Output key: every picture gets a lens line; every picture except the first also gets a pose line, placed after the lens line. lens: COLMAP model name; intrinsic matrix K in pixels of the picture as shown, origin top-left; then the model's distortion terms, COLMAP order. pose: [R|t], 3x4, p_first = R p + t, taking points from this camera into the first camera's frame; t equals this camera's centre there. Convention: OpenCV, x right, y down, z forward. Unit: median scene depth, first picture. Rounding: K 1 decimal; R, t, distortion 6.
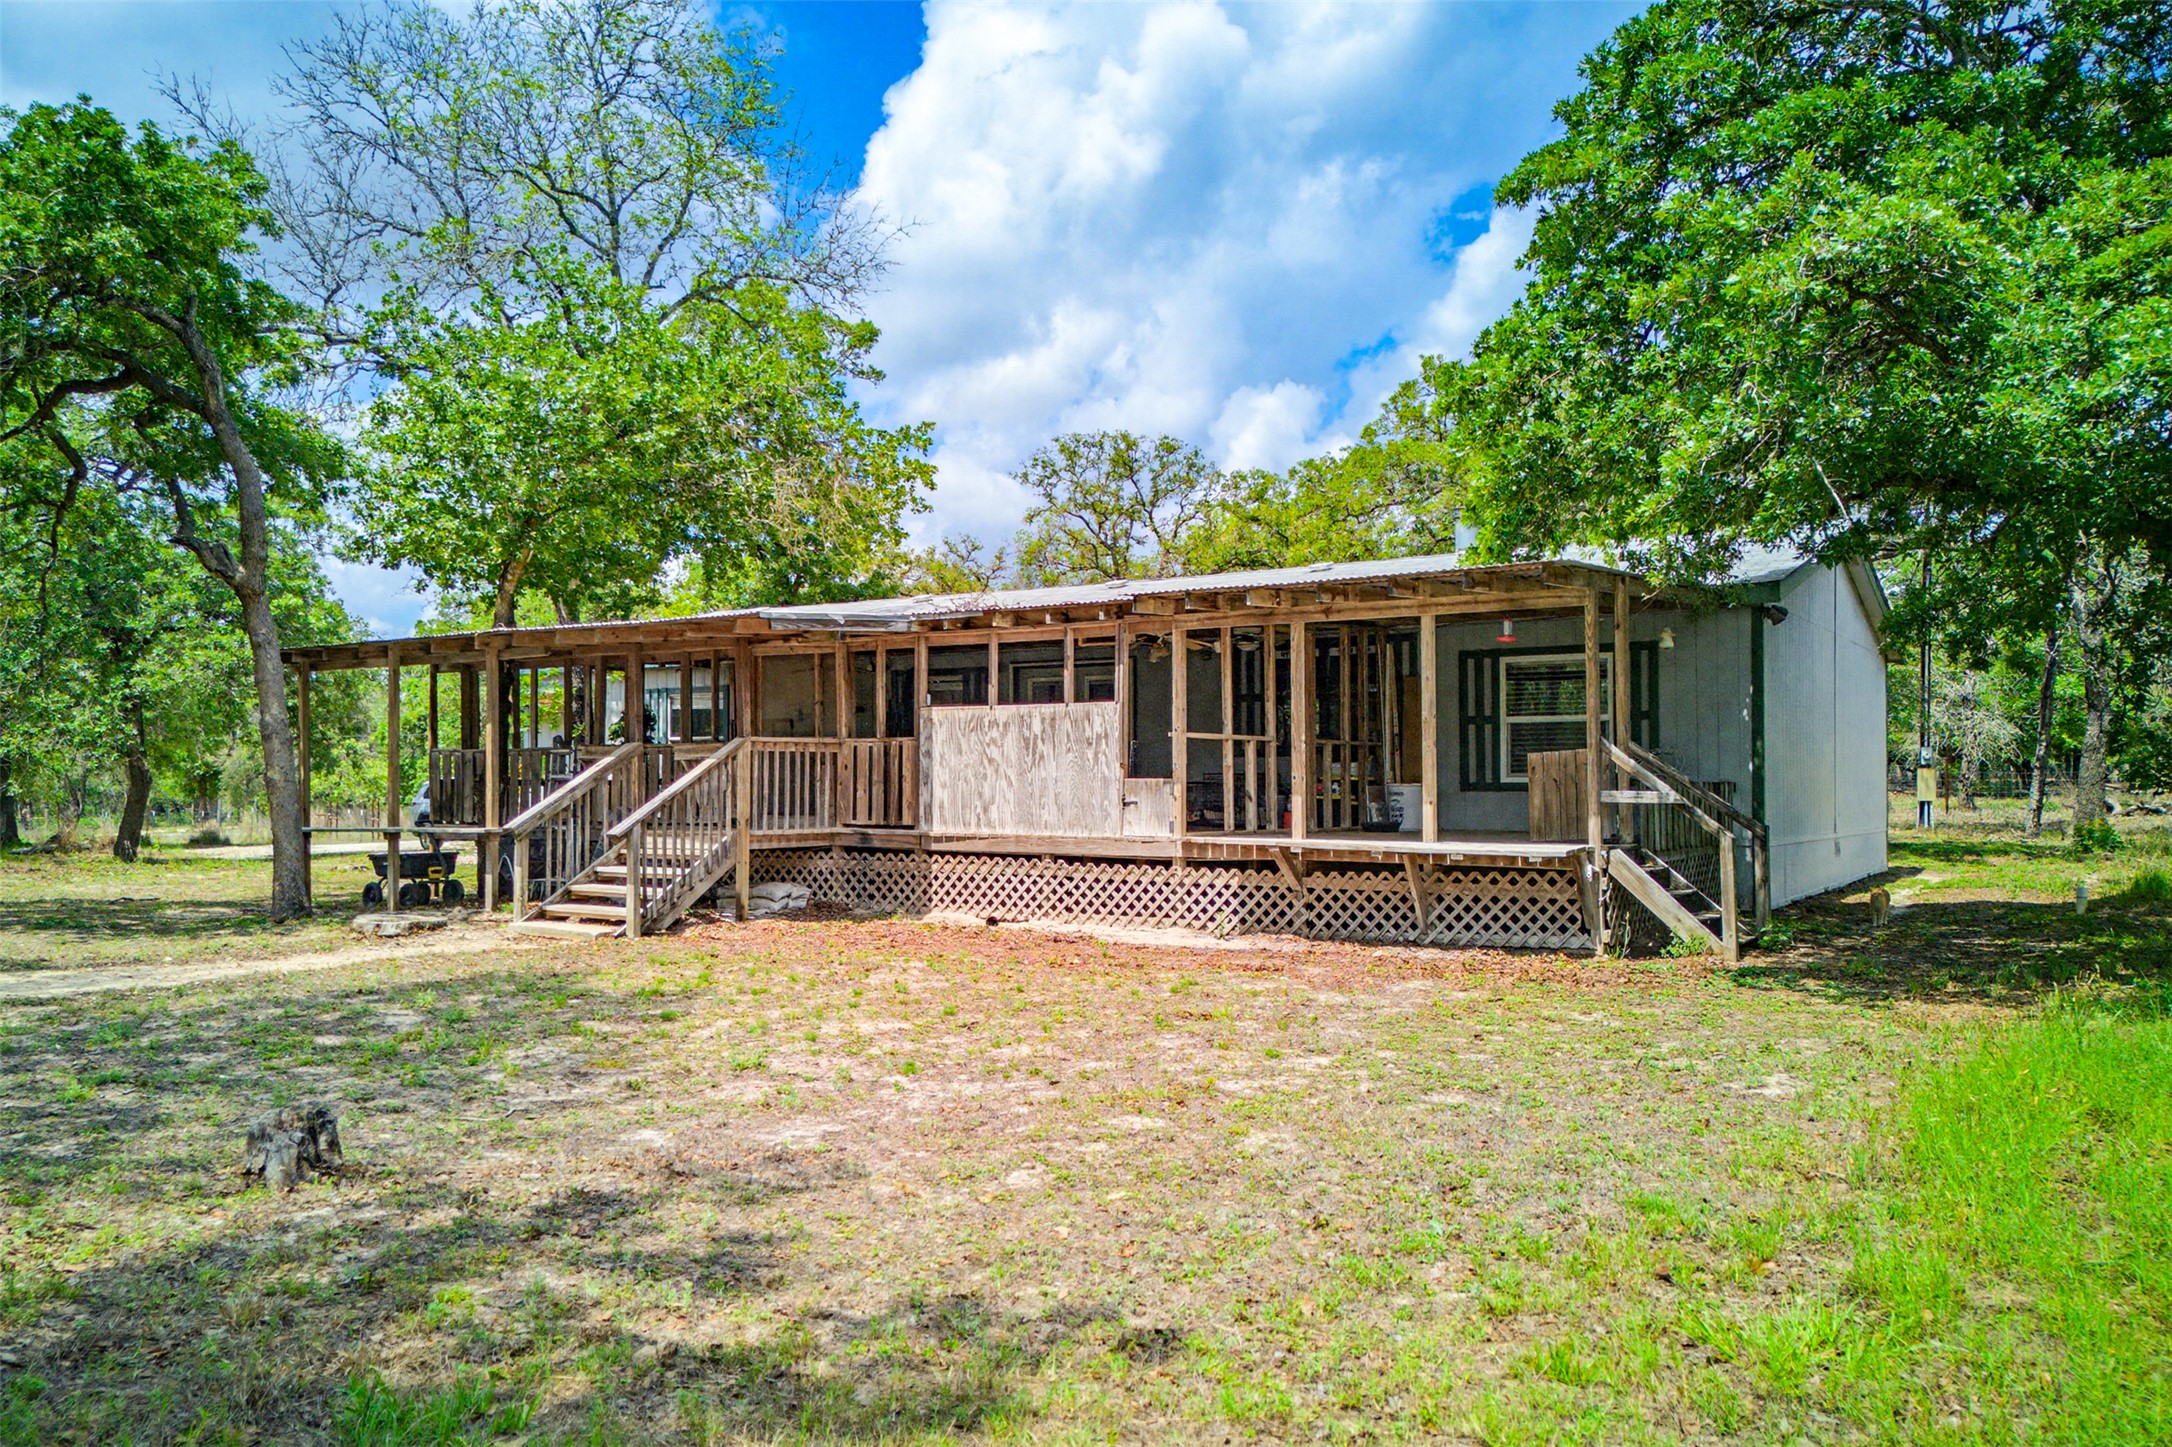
lens RADIAL K [[1600.9, 0, 1084.7], [0, 1600.9, 732.4], [0, 0, 1]] dist [0.008386, -0.001136]
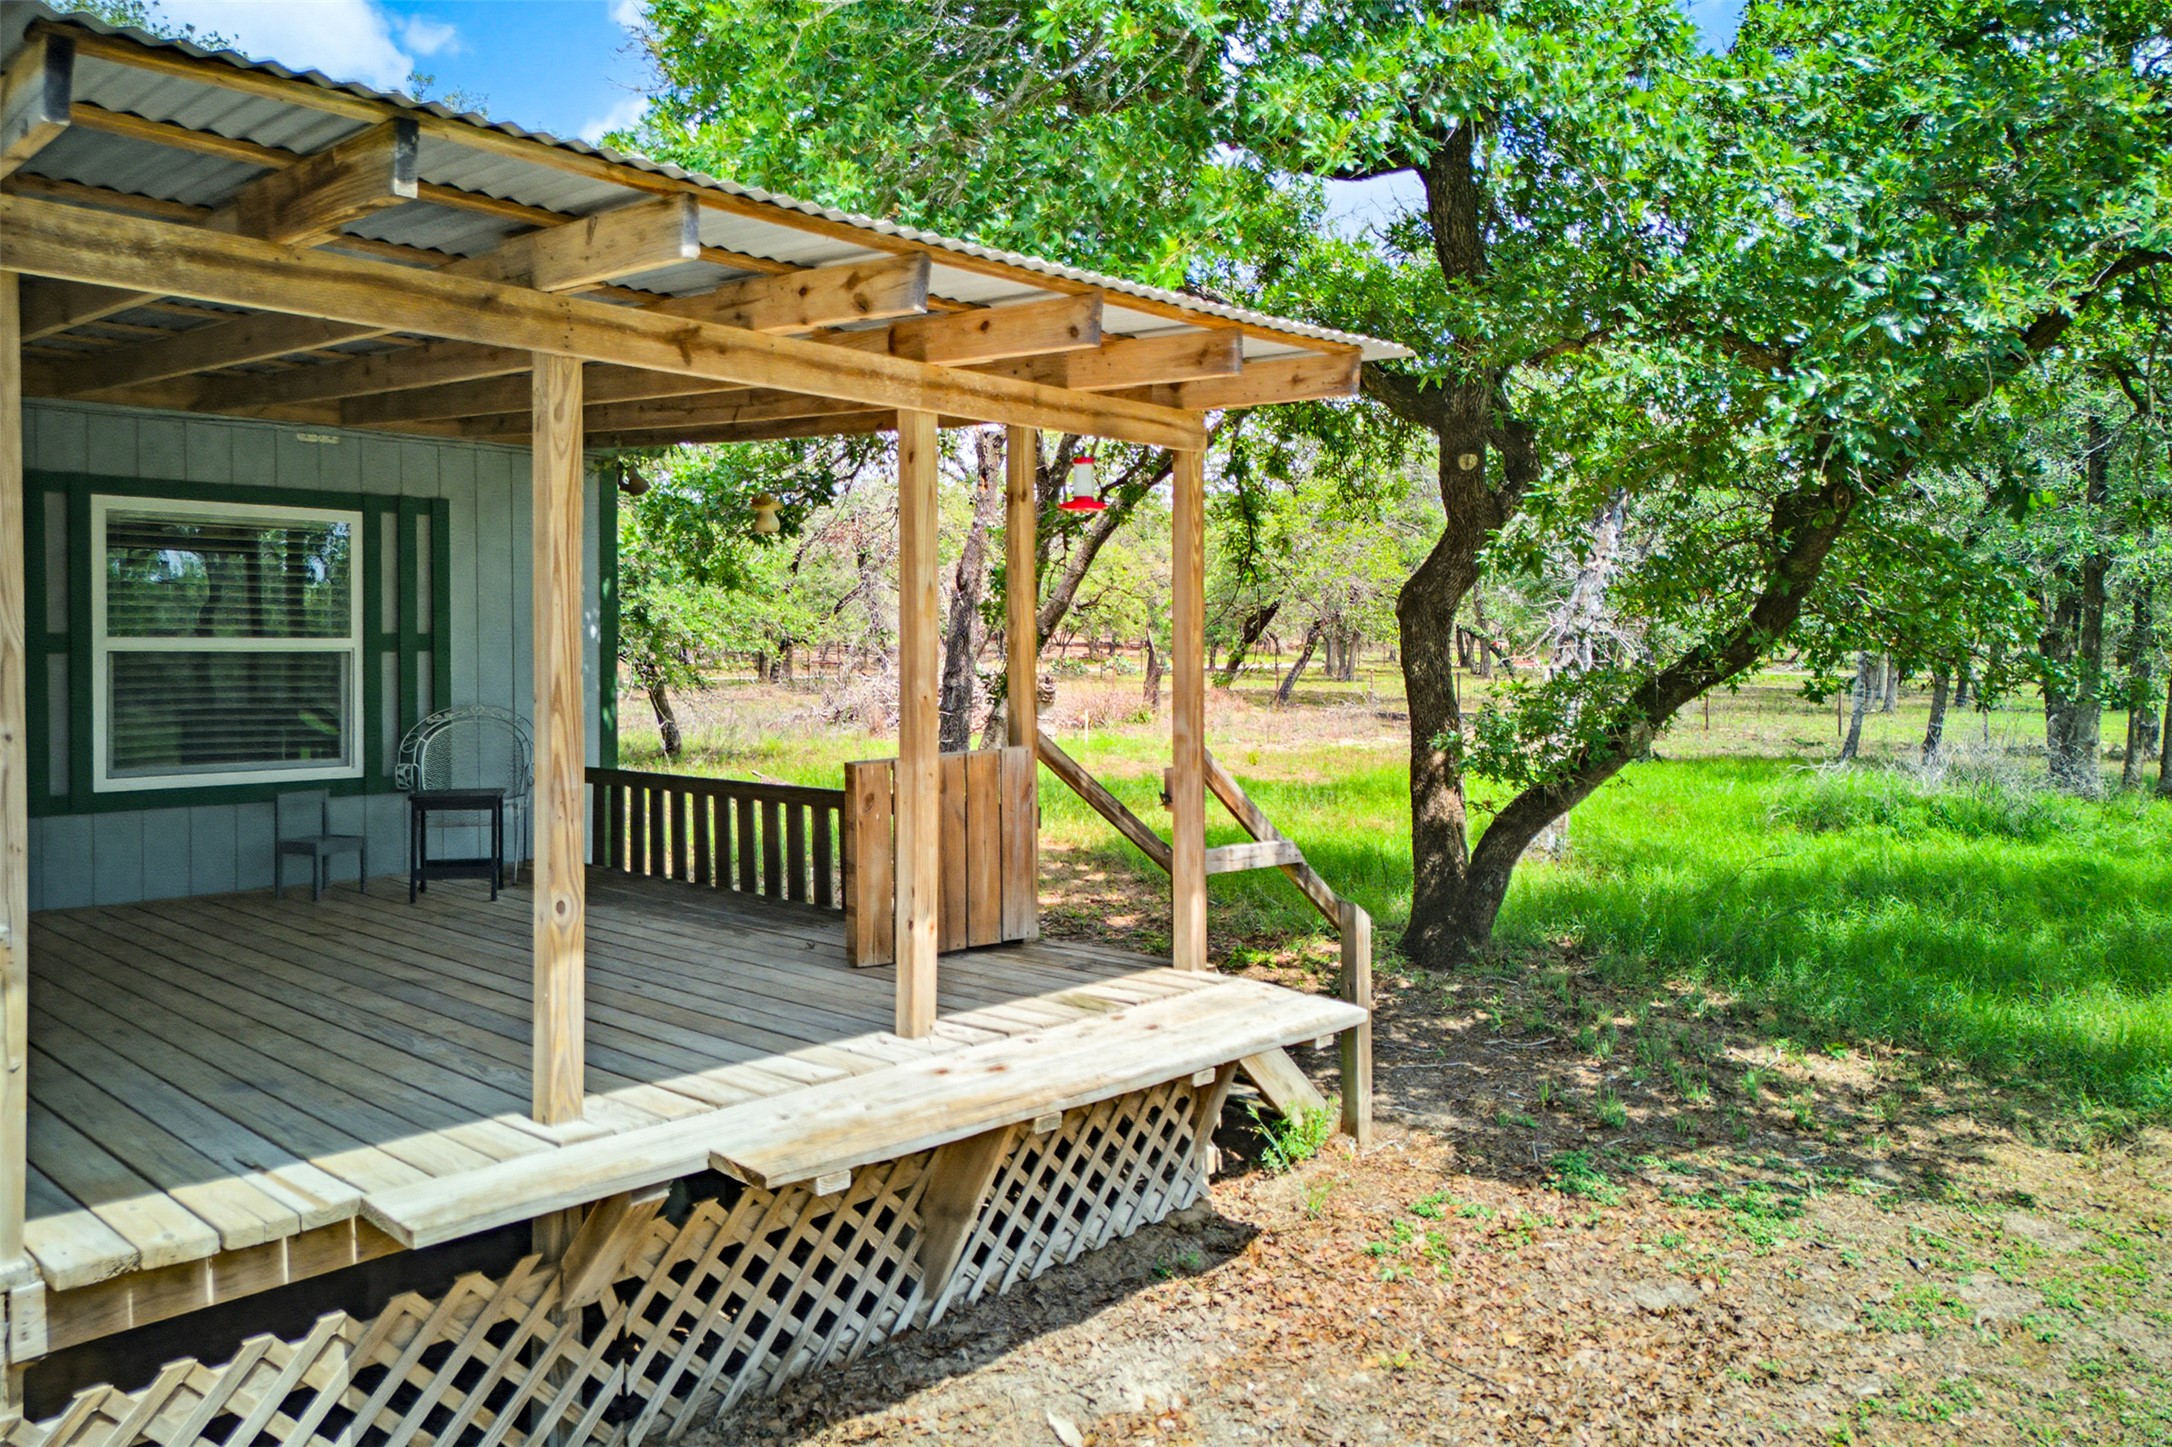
lens RADIAL K [[1600.9, 0, 1080.3], [0, 1600.9, 715.7], [0, 0, 1]] dist [0.008386, -0.001136]
pose [[0.248496, -0.045440, 0.967567, -0.096801], [-0.020568, 0.998426, 0.052172, -0.018445], [-0.968415, -0.032865, 0.247170, 0.727615]]
